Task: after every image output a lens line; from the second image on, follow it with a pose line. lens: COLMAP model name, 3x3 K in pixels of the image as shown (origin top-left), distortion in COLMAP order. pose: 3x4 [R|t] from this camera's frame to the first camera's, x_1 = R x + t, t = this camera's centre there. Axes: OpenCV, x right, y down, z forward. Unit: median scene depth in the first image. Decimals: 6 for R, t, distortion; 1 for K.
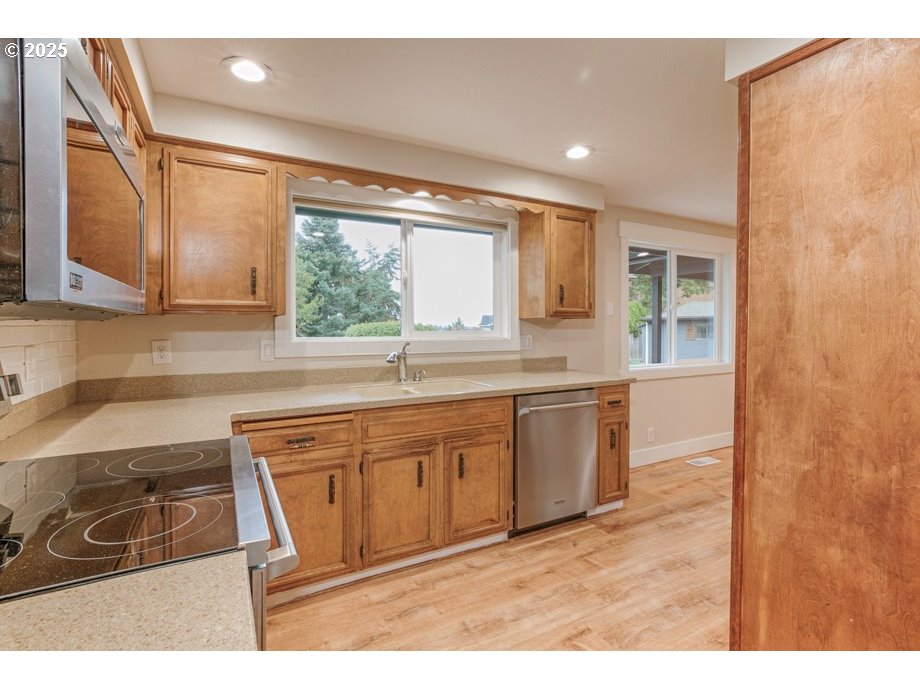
lens RADIAL K [[441.2, 0, 448.4], [0, 441.2, 325.1], [0, 0, 1]] dist [-0.011658, 0.000113]
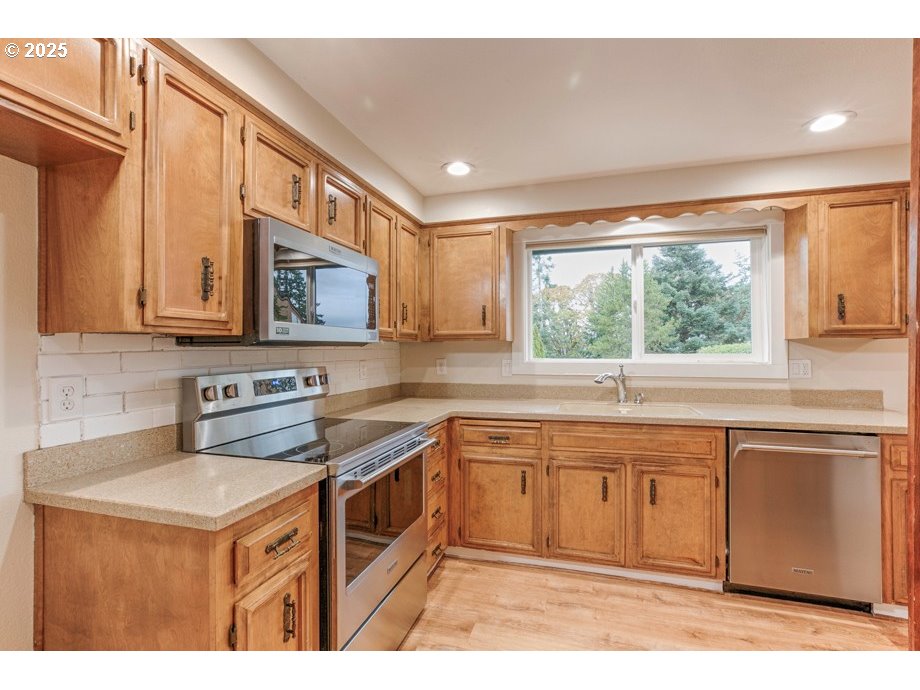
lens RADIAL K [[427.8, 0, 457.6], [0, 427.8, 341.3], [0, 0, 1]] dist [-0.024362, 0.014920]
pose [[0.705738, -0.013288, -0.708348, 0.387060], [0.003184, 0.999873, -0.015585, -0.001548], [0.708465, 0.008744, 0.705691, 0.024309]]
